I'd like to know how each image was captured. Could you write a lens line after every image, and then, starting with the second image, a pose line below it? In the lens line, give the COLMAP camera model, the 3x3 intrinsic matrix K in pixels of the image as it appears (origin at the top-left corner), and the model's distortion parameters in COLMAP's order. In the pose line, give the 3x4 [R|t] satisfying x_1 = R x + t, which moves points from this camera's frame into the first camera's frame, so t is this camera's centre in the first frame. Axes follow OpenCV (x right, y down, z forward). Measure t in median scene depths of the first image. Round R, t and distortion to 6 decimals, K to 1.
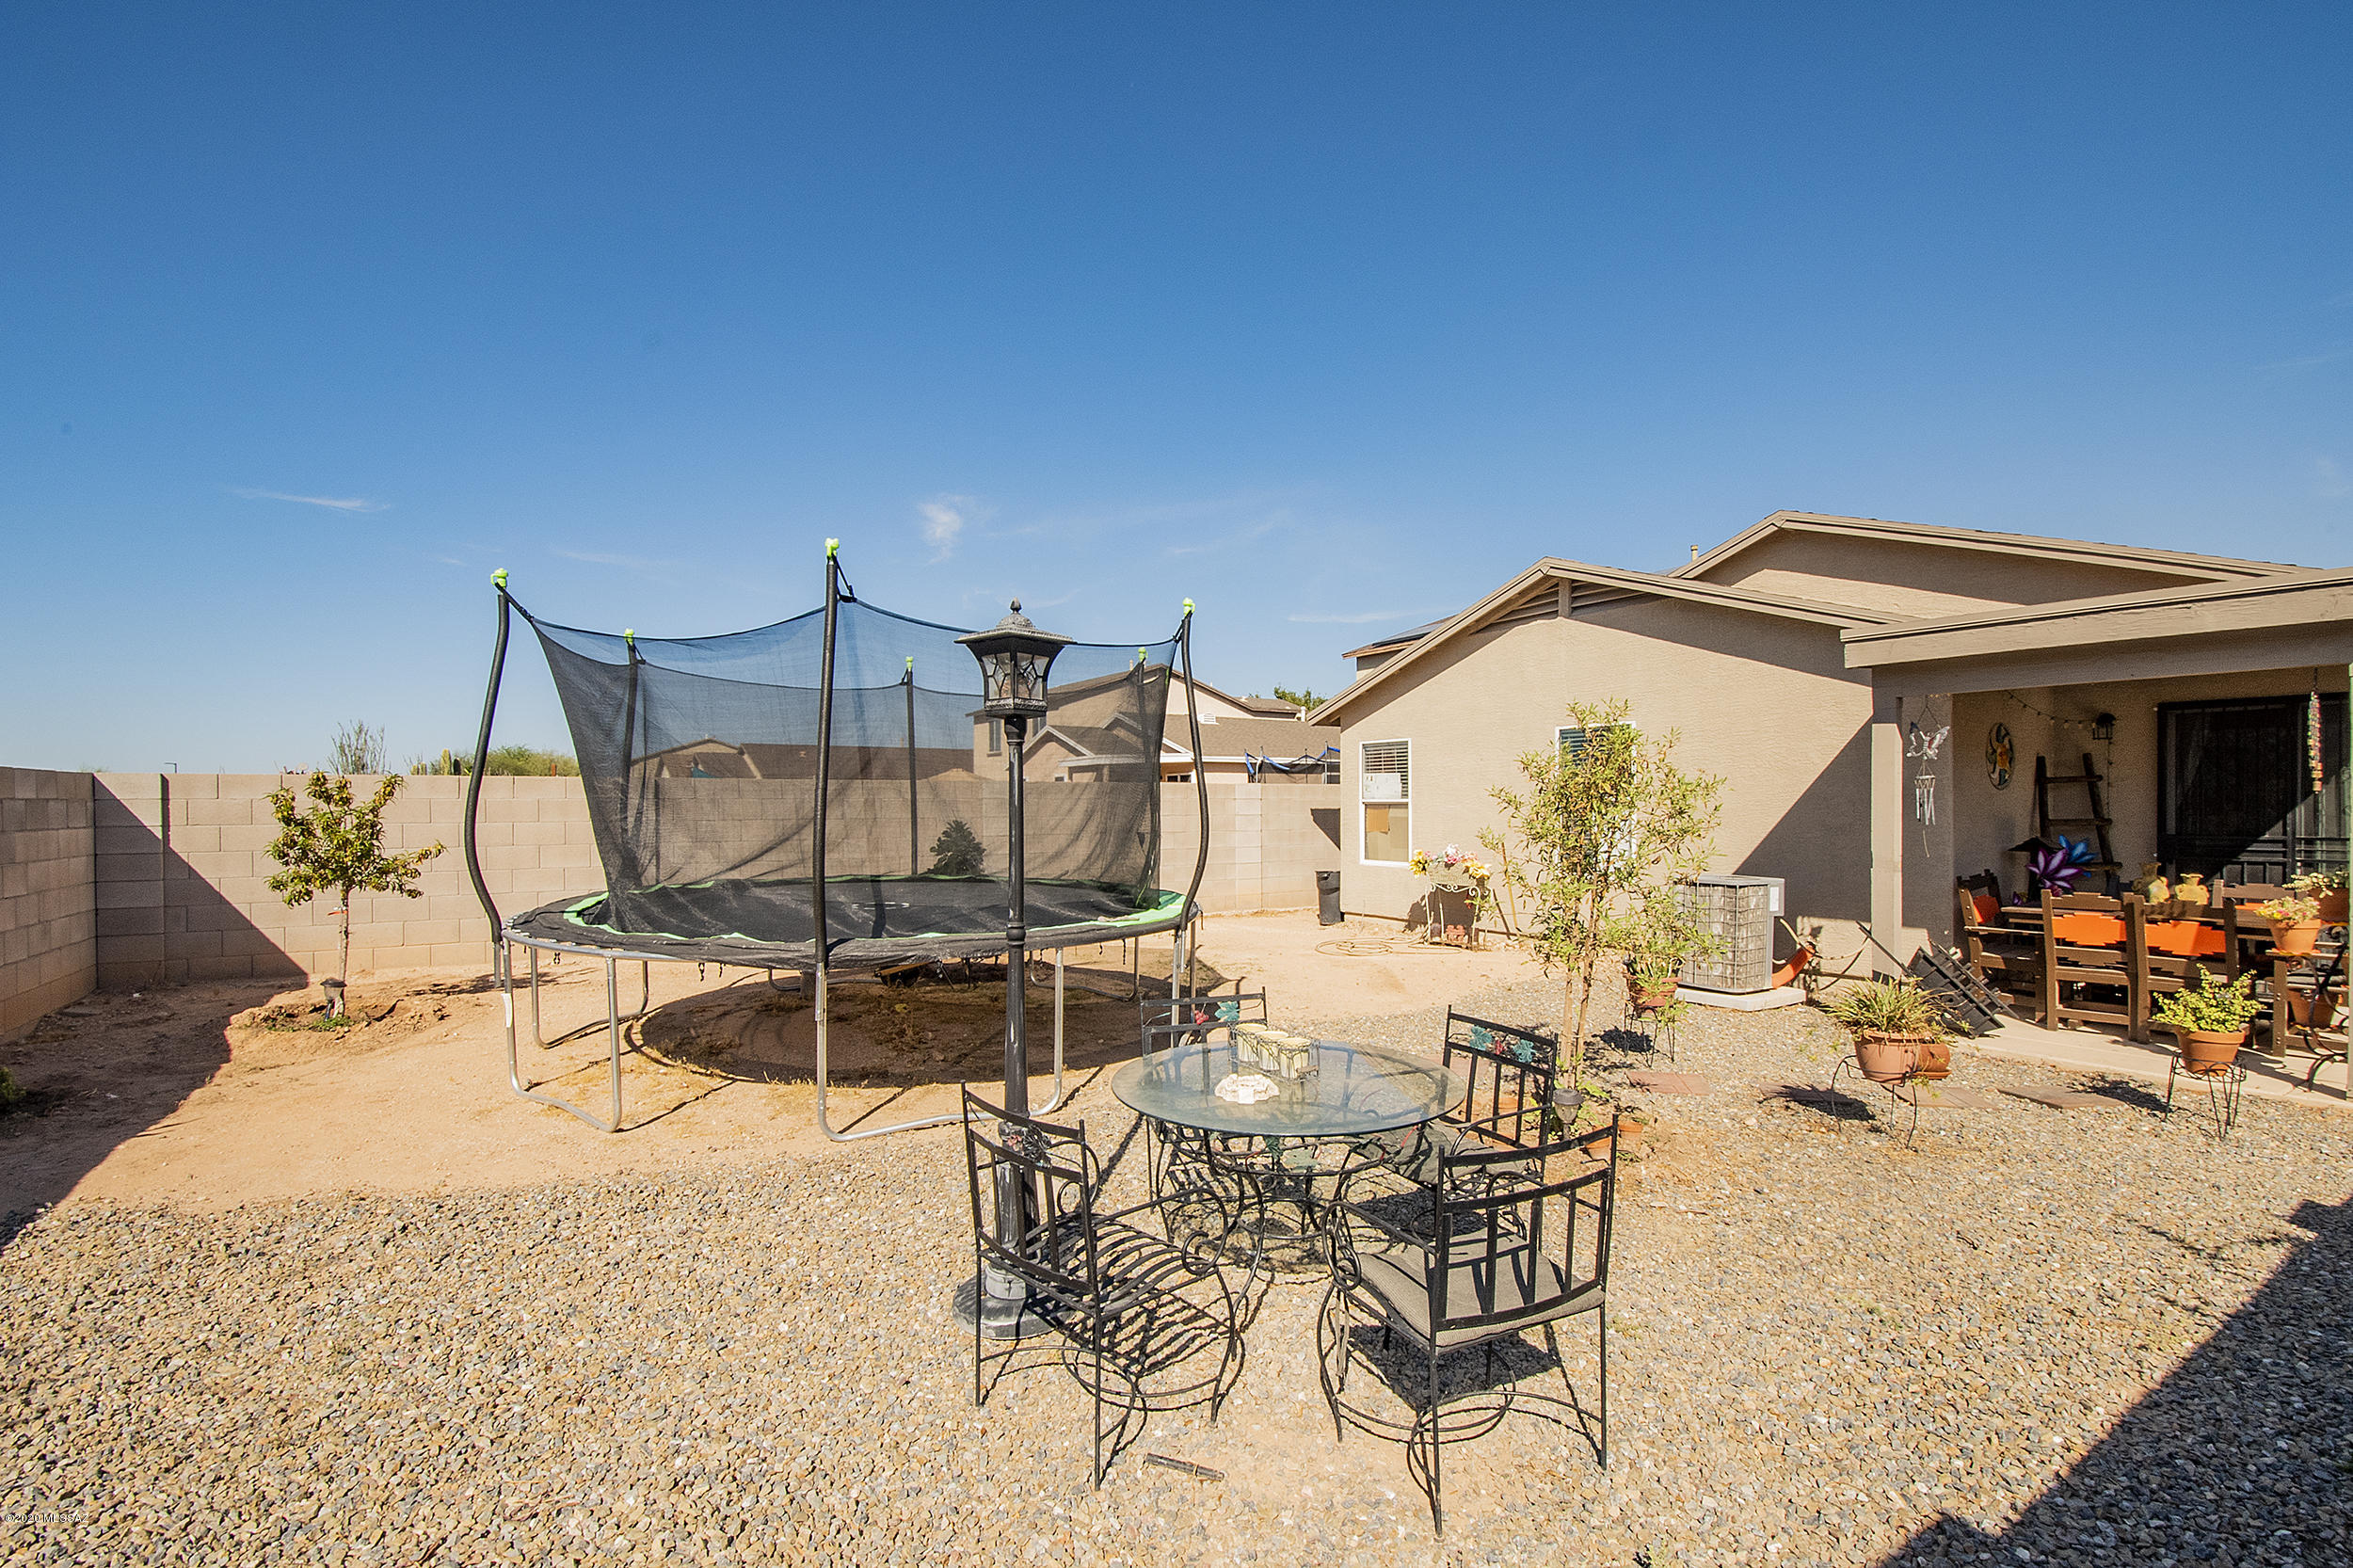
lens RADIAL K [[1031.7, 0, 1182.8], [0, 1031.7, 814.3], [0, 0, 1]] dist [0.000240, -0.013538]
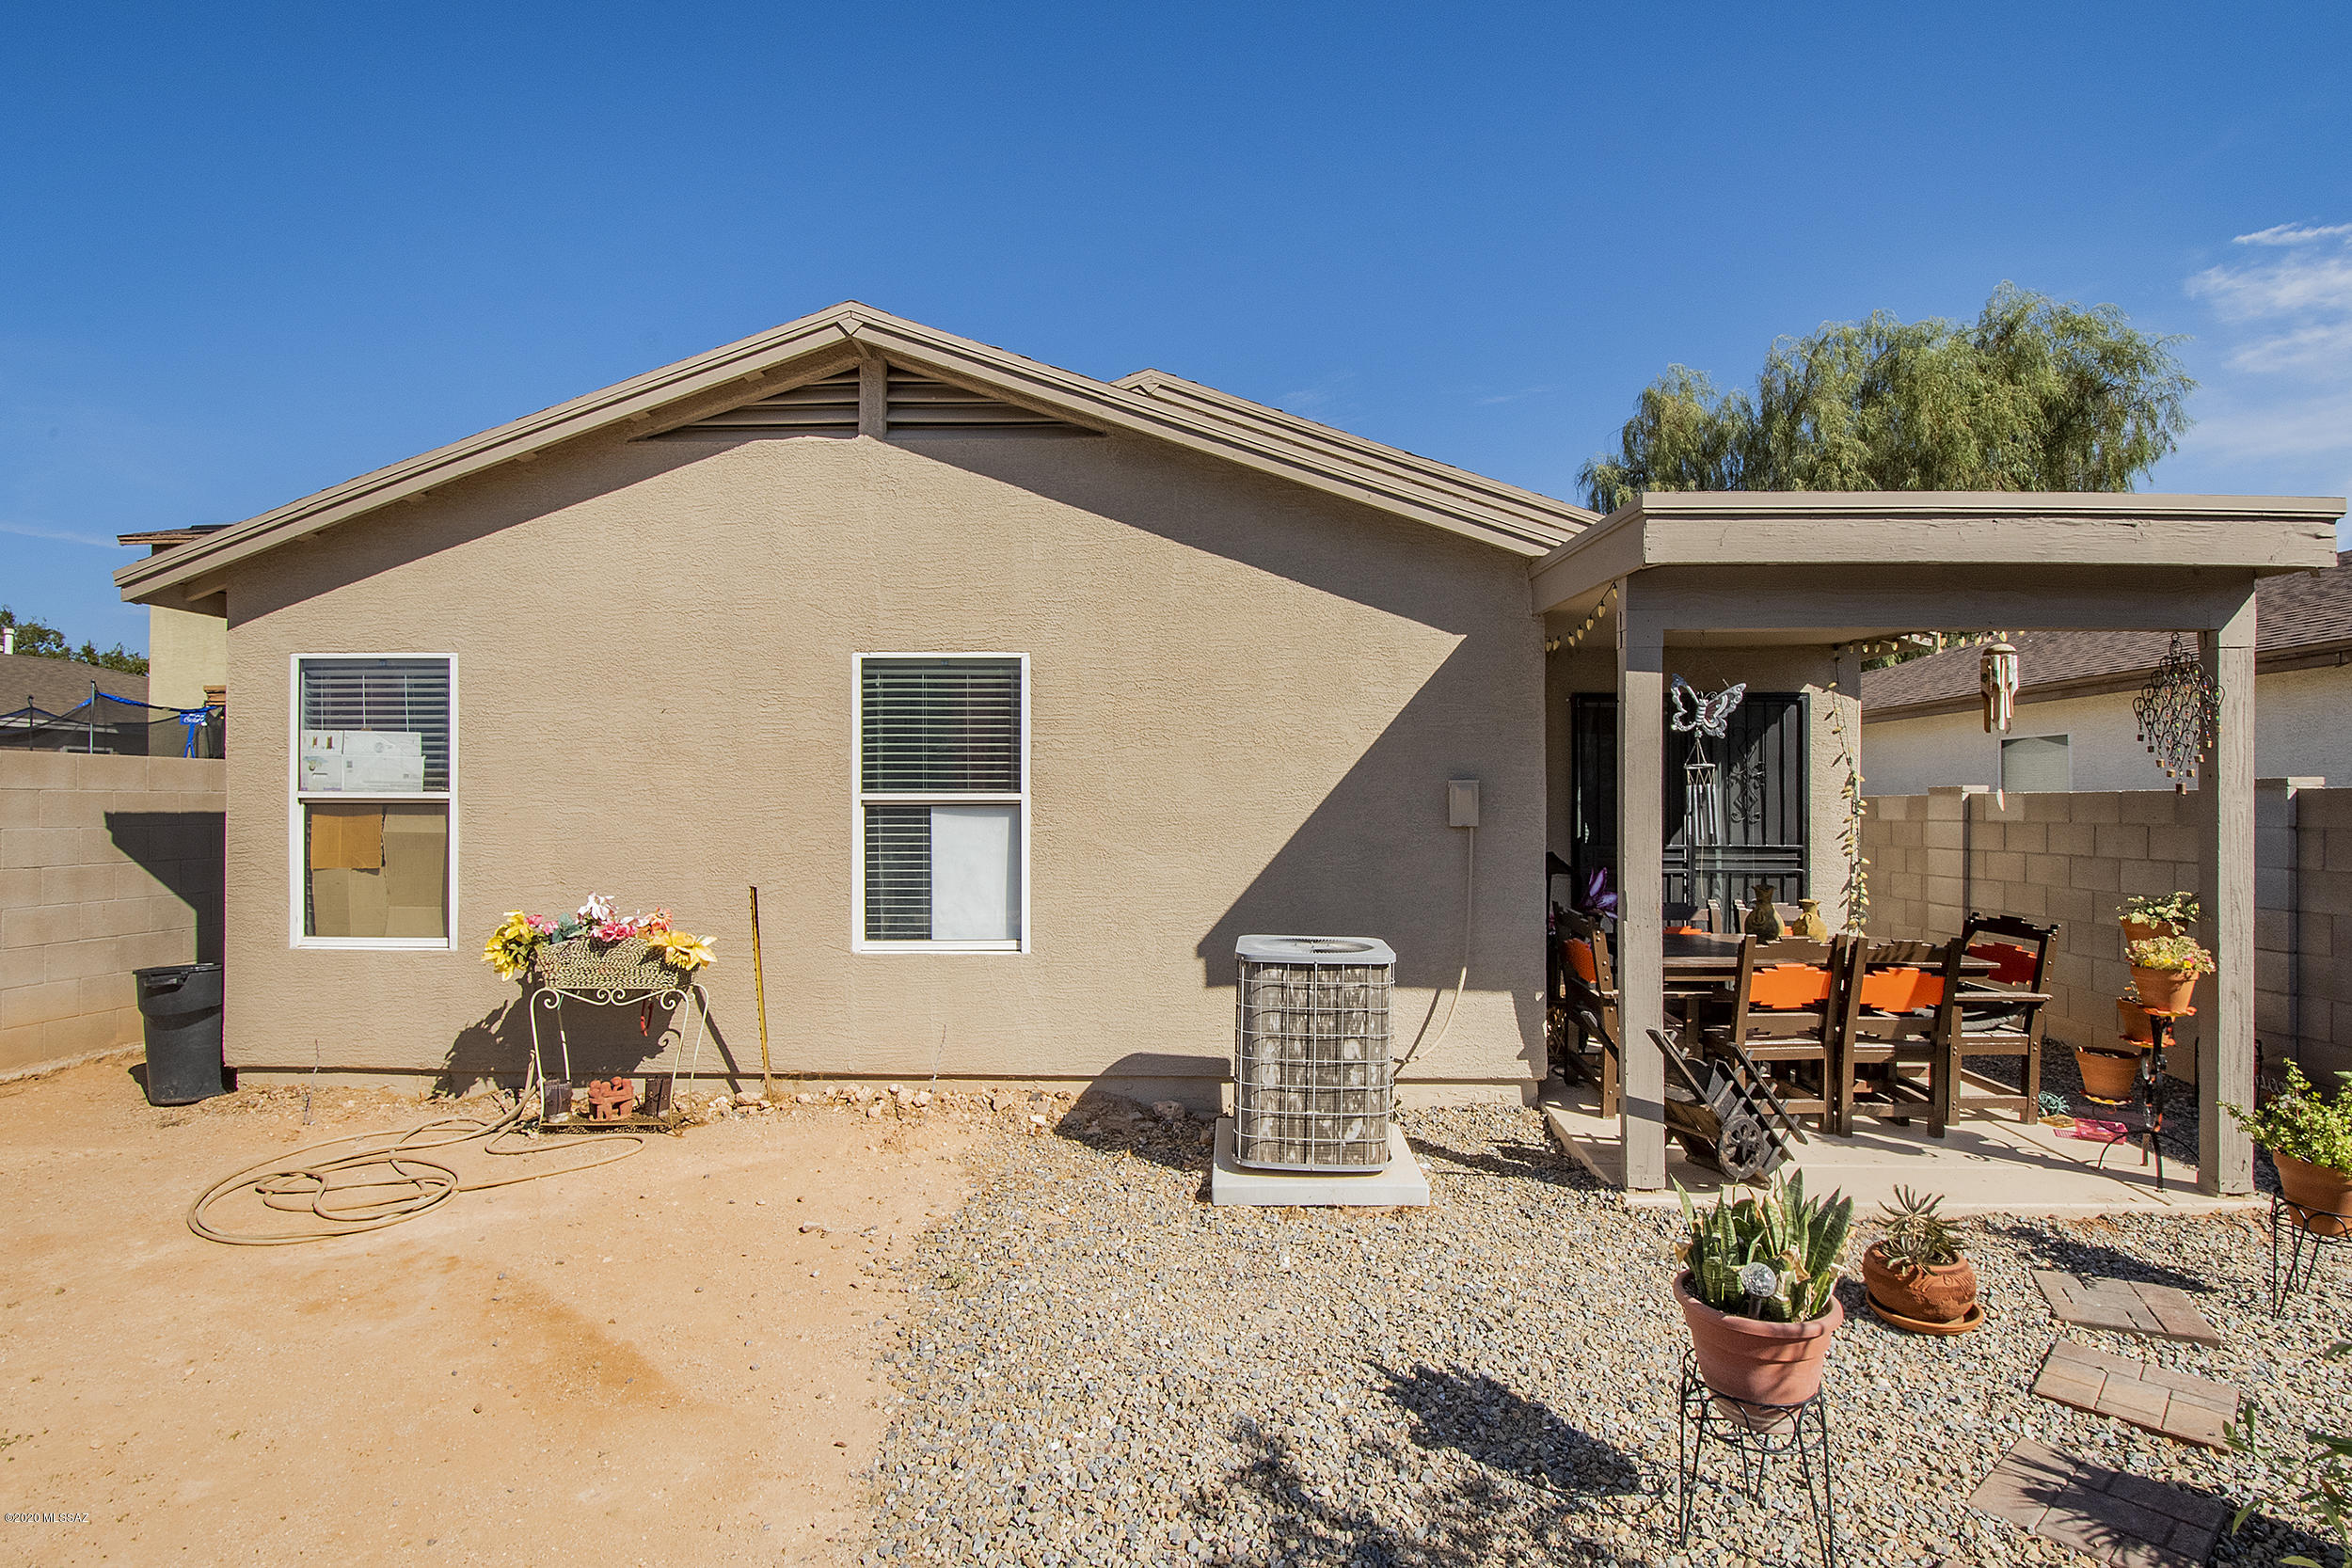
lens RADIAL K [[1066.7, 0, 1209.1], [0, 1066.7, 799.2], [0, 0, 1]] dist [0.000365, -0.011868]
pose [[0.554241, 0.009540, 0.832301, 0.040514], [0.002965, 0.999905, -0.013435, -0.008854], [-0.832351, 0.009914, 0.554161, 0.876265]]
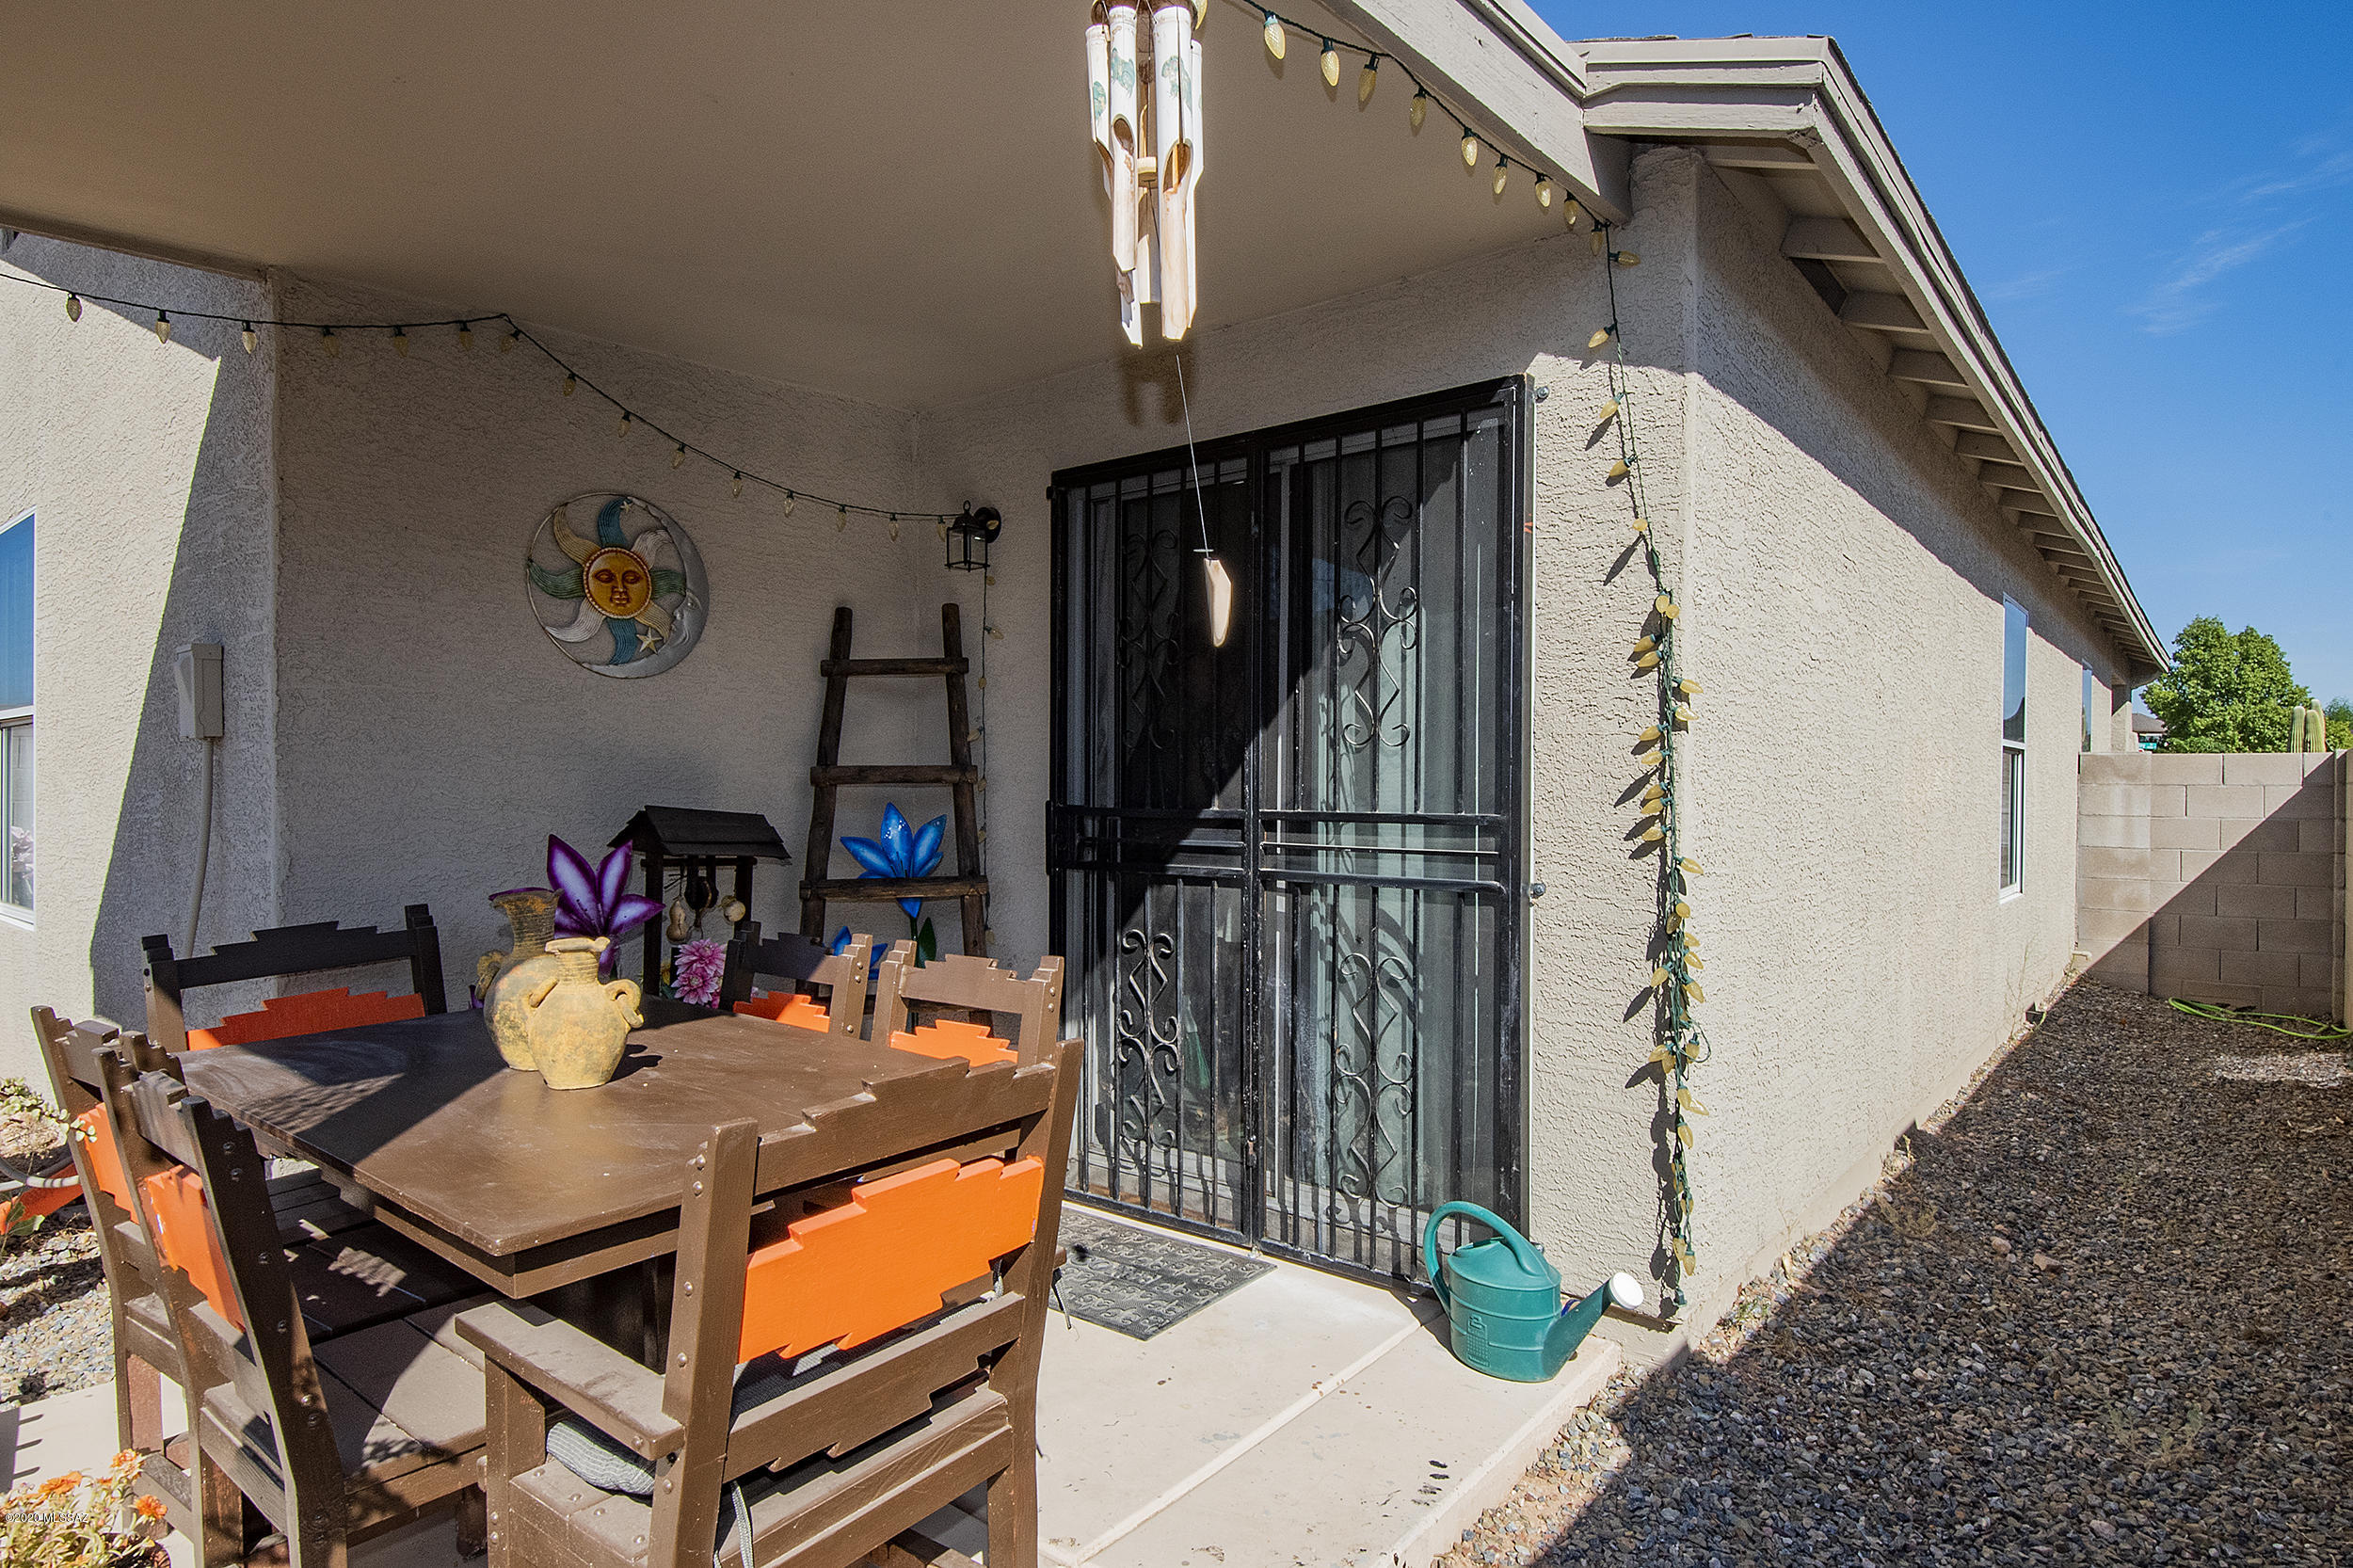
lens RADIAL K [[1297.2, 0, 1176.5], [0, 1297.2, 784.0], [0, 0, 1]] dist [0.033903, -0.035440]
pose [[0.946238, 0.013451, 0.323190, 0.964466], [-0.010688, 0.999890, -0.010324, 0.018674], [-0.323293, 0.006315, 0.946278, 0.589762]]
